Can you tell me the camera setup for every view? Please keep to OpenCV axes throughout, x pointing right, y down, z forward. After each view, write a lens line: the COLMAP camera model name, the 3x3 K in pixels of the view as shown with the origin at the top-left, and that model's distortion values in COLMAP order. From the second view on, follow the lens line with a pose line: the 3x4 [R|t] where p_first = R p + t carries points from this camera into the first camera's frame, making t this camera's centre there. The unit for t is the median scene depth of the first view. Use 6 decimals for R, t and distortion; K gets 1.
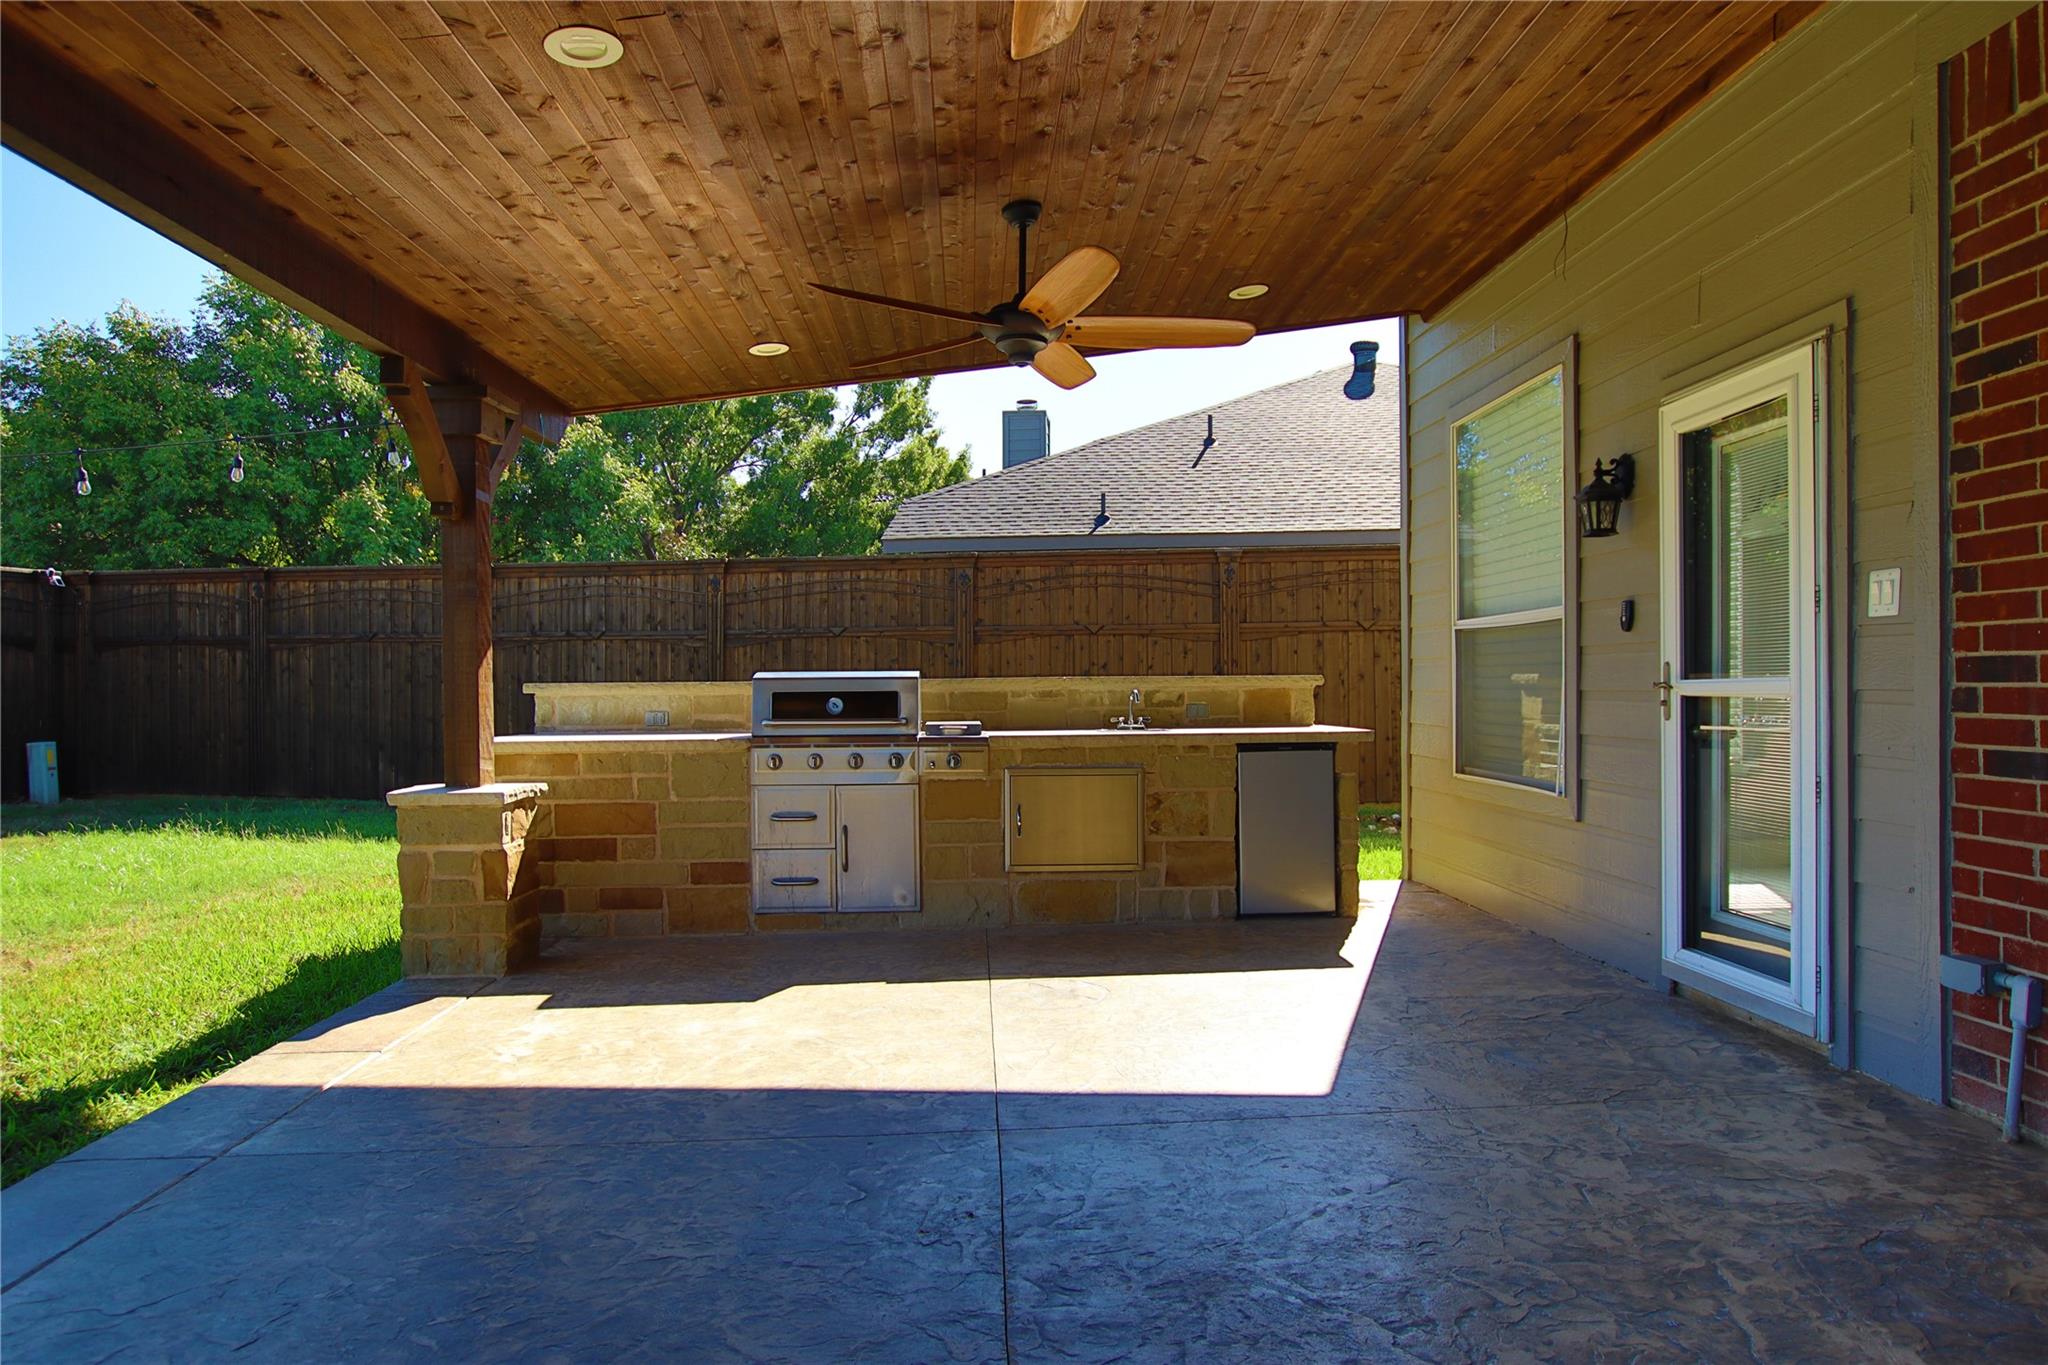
lens RADIAL K [[1271.0, 0, 1024.1], [0, 1271.0, 691.7], [0, 0, 1]] dist [-0.016149, 0.005369]
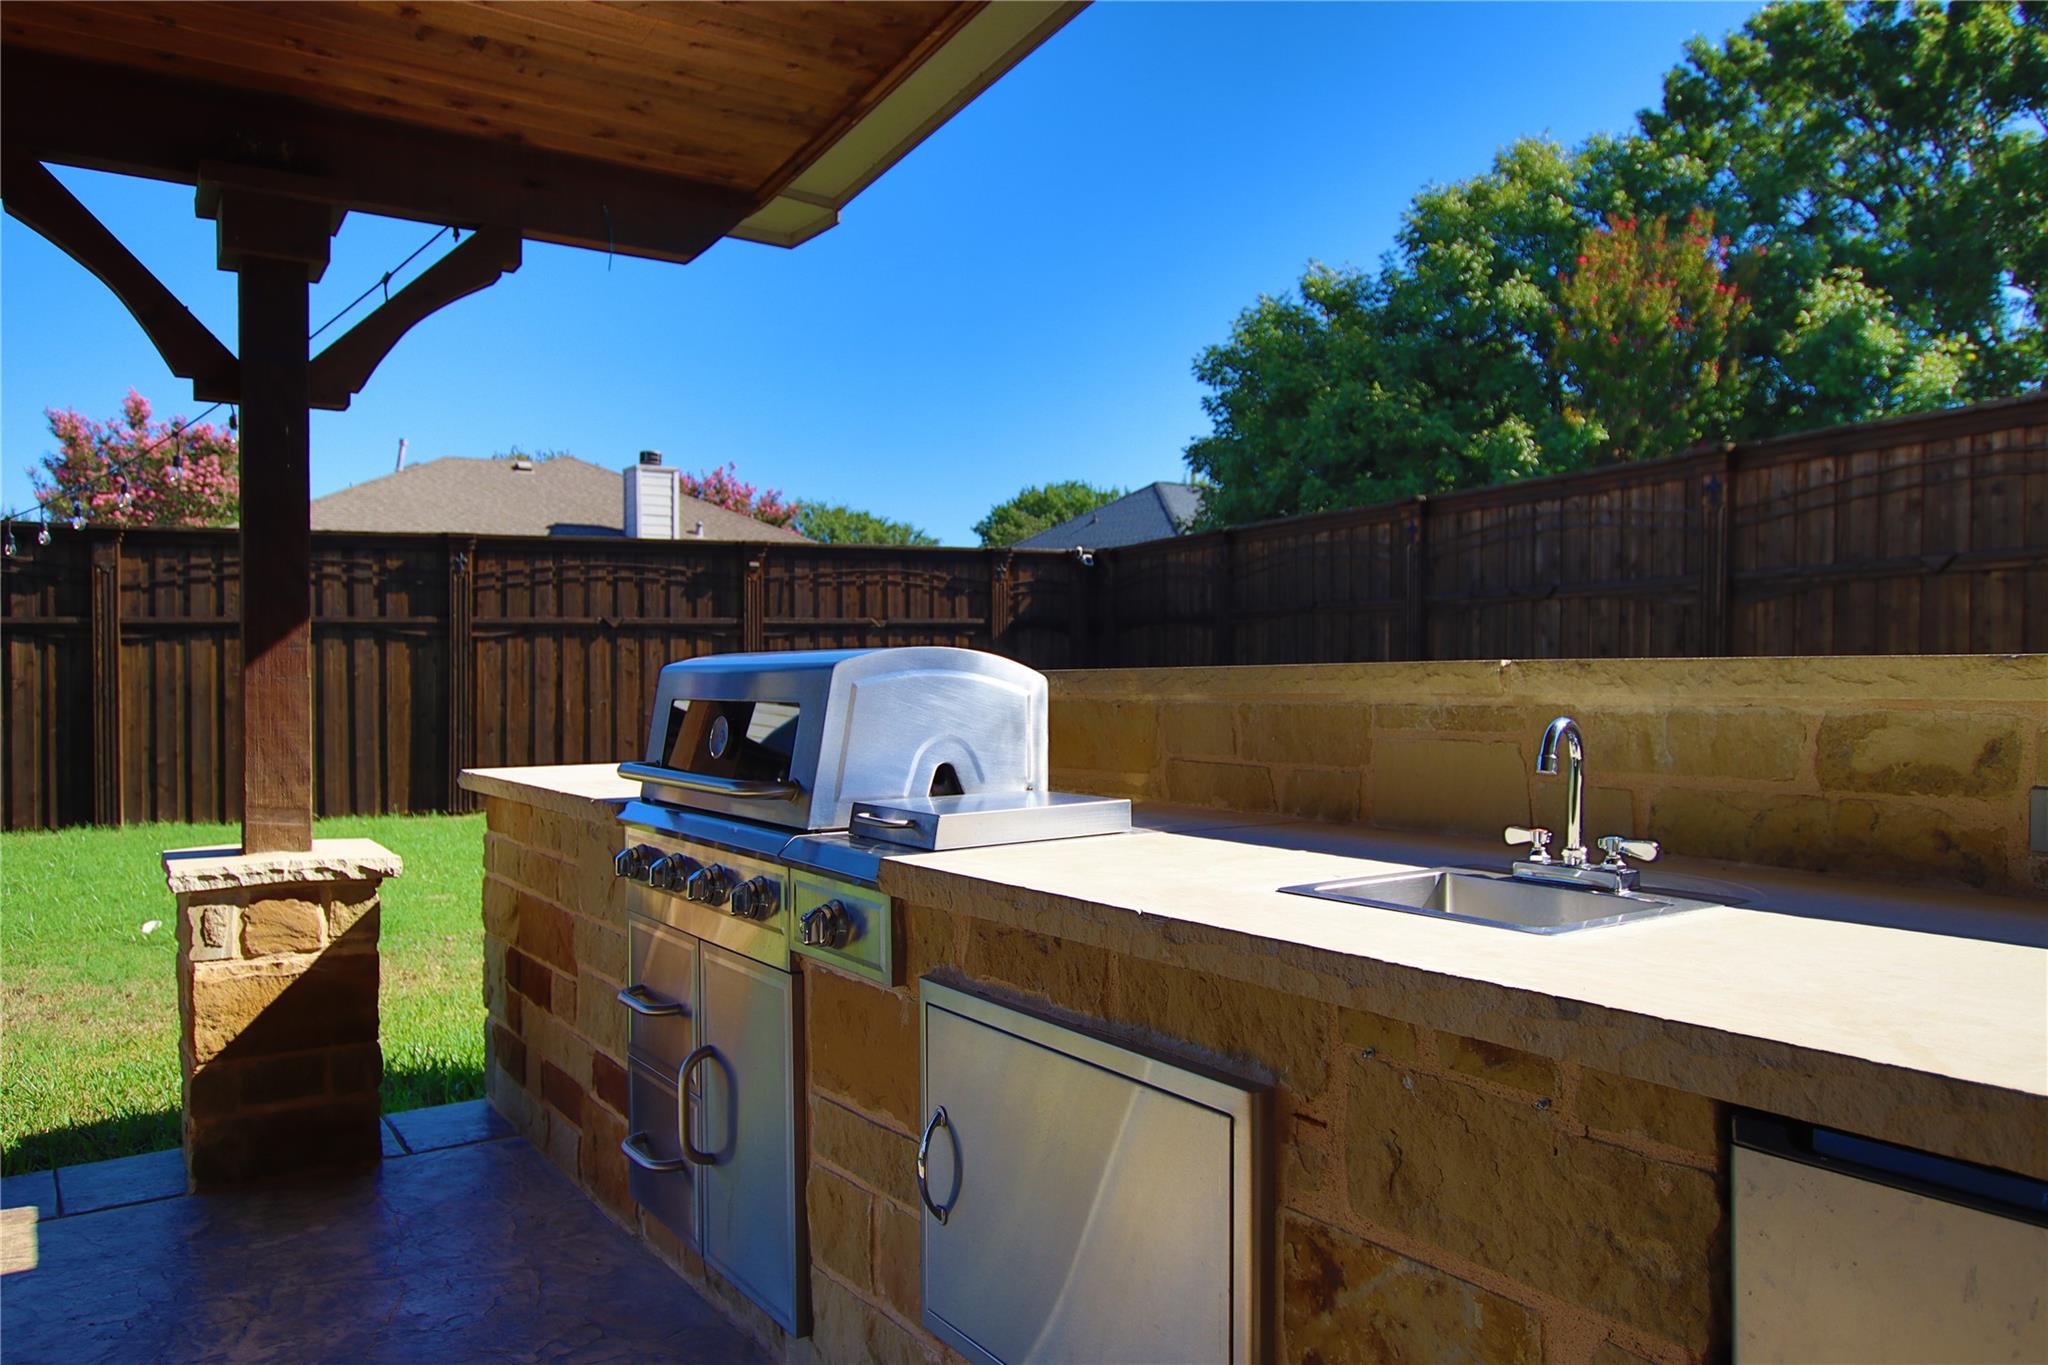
lens RADIAL K [[1431.2, 0, 1022.0], [0, 1431.2, 674.9], [0, 0, 1]] dist [-0.012973, 0.000870]
pose [[0.526965, 0.003978, -0.849878, 0.132110], [-0.002084, 0.999992, 0.003388, -0.005160], [0.849884, -0.000014, 0.526969, 0.401778]]
